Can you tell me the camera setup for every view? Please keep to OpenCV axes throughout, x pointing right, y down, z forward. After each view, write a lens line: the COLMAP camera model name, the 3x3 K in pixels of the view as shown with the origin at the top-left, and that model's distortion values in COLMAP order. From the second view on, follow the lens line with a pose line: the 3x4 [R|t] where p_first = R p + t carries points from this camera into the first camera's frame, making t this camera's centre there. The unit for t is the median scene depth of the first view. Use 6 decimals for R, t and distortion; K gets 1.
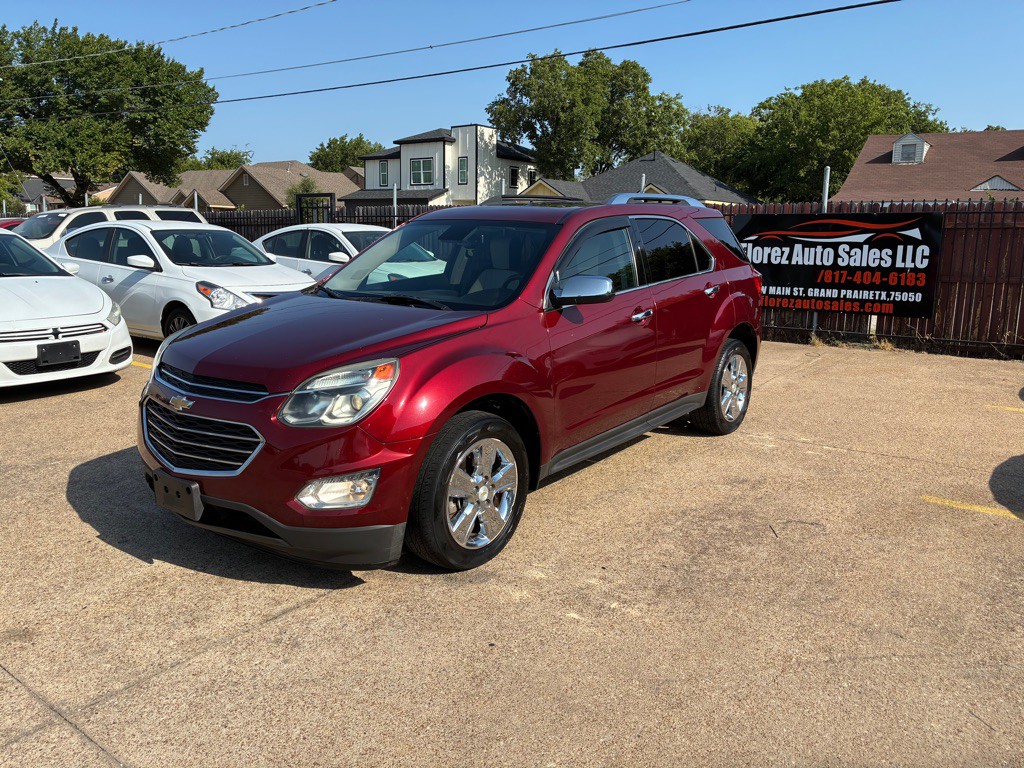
lens RADIAL K [[774.0, 0, 511.6], [0, 774.0, 383.7], [0, 0, 1]] dist [0.046456, -0.066014]
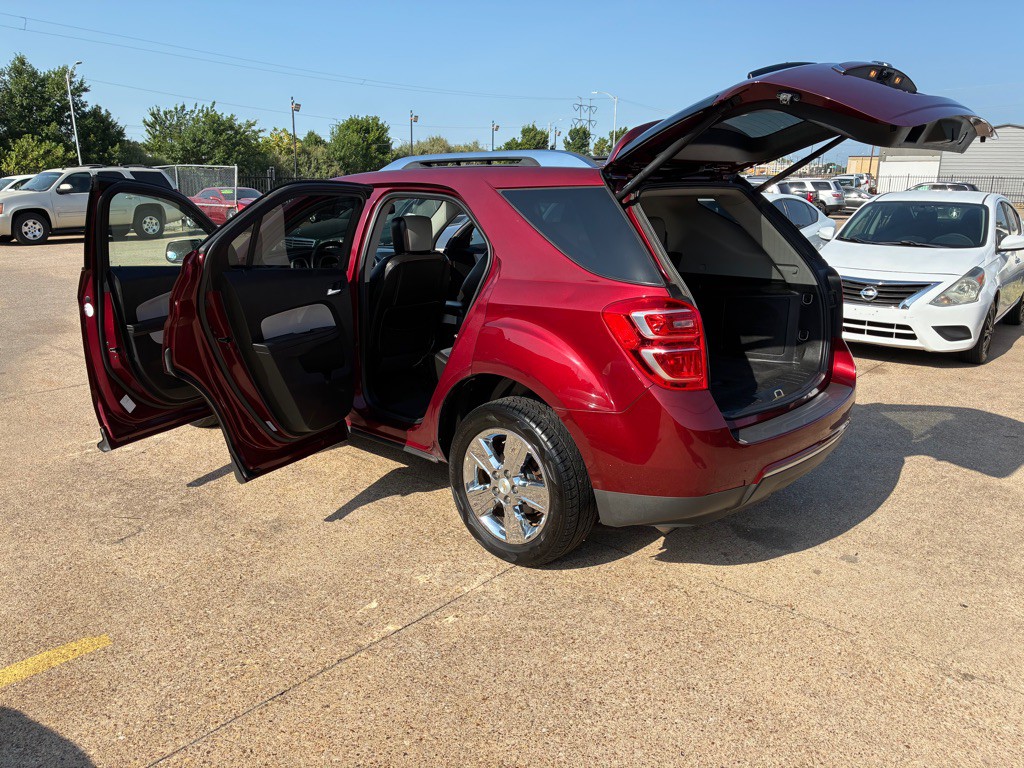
lens RADIAL K [[774.0, 0, 513.1], [0, 774.0, 379.6], [0, 0, 1]] dist [0.046456, -0.066014]
pose [[-0.083312, 0.236249, -0.968115, 0.867559], [-0.205990, 0.946427, 0.248683, -0.225351], [0.975001, 0.220140, -0.030183, 1.061175]]
